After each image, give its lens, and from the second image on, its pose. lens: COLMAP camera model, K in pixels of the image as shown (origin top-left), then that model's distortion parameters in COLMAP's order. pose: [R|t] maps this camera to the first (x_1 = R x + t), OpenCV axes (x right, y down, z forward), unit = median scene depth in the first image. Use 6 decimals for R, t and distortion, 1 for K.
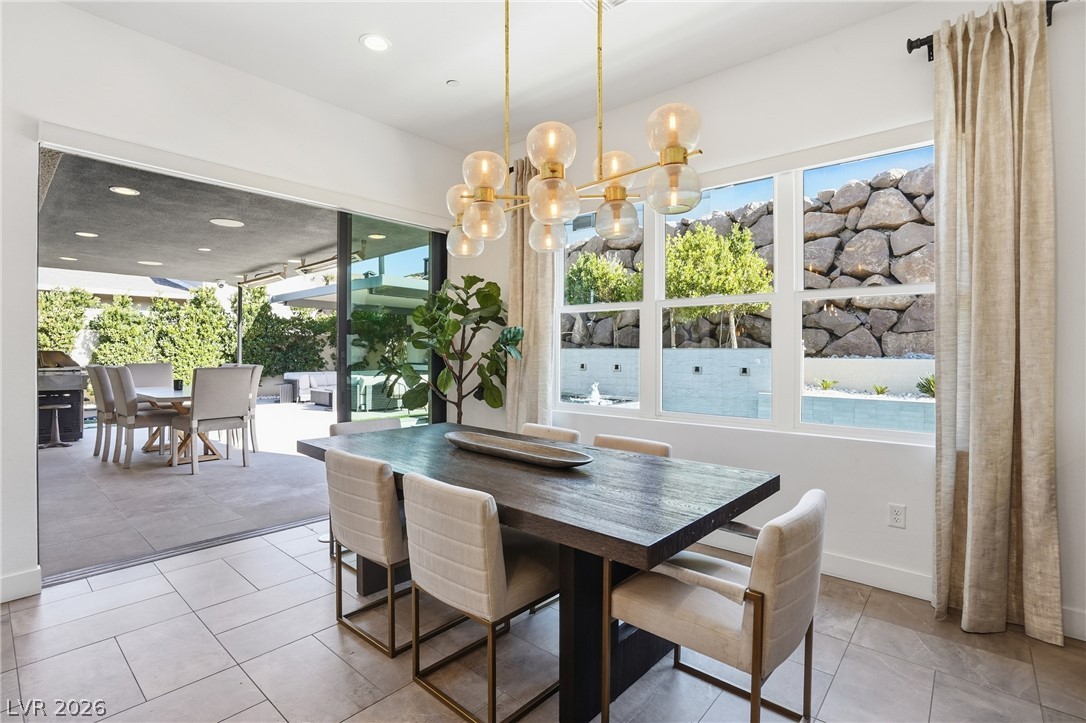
lens RADIAL K [[512.8, 0, 533.9], [0, 512.8, 352.6], [0, 0, 1]] dist [-0.074358, 0.035257]
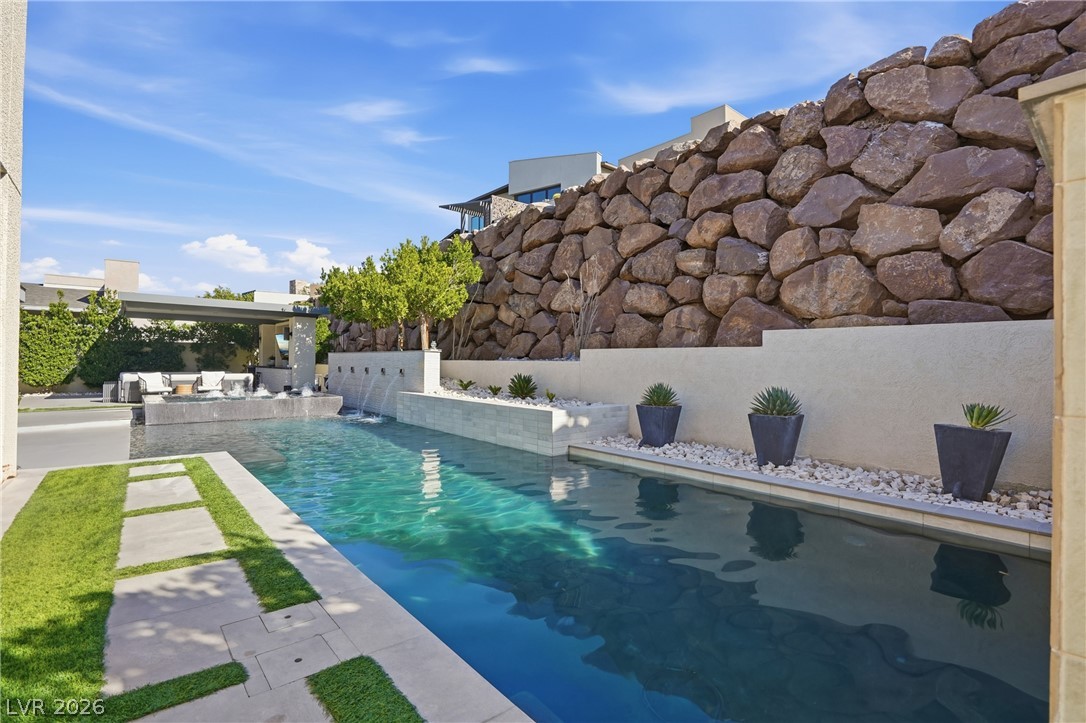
lens RADIAL K [[506.7, 0, 543.0], [0, 506.7, 361.5], [0, 0, 1]] dist [-0.055000, 0.018744]
pose [[0.989258, 0.003004, -0.146150, 0.779022], [-0.003136, 0.999995, -0.000672, 0.012365], [0.146147, 0.001123, 0.989262, -0.025958]]
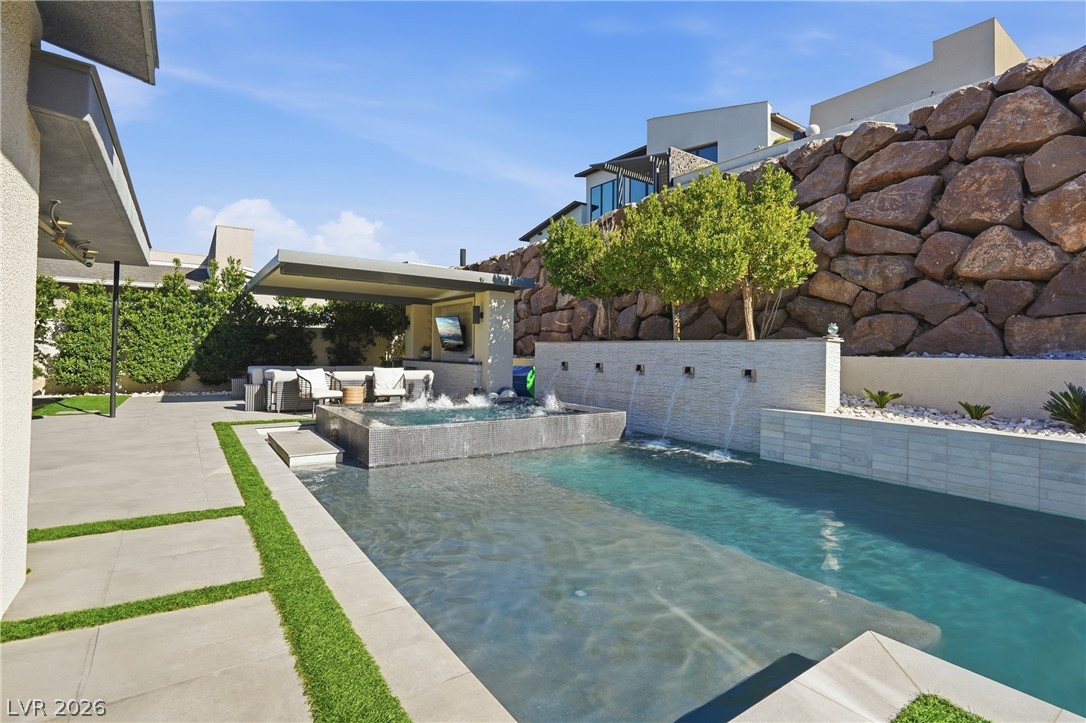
lens RADIAL K [[520.4, 0, 544.8], [0, 520.4, 348.6], [0, 0, 1]] dist [-0.061369, 0.021309]
pose [[0.972159, 0.009340, -0.234136, 0.279938], [-0.011604, 0.999898, -0.008296, 0.010368], [0.234035, 0.010782, 0.972168, 0.252820]]
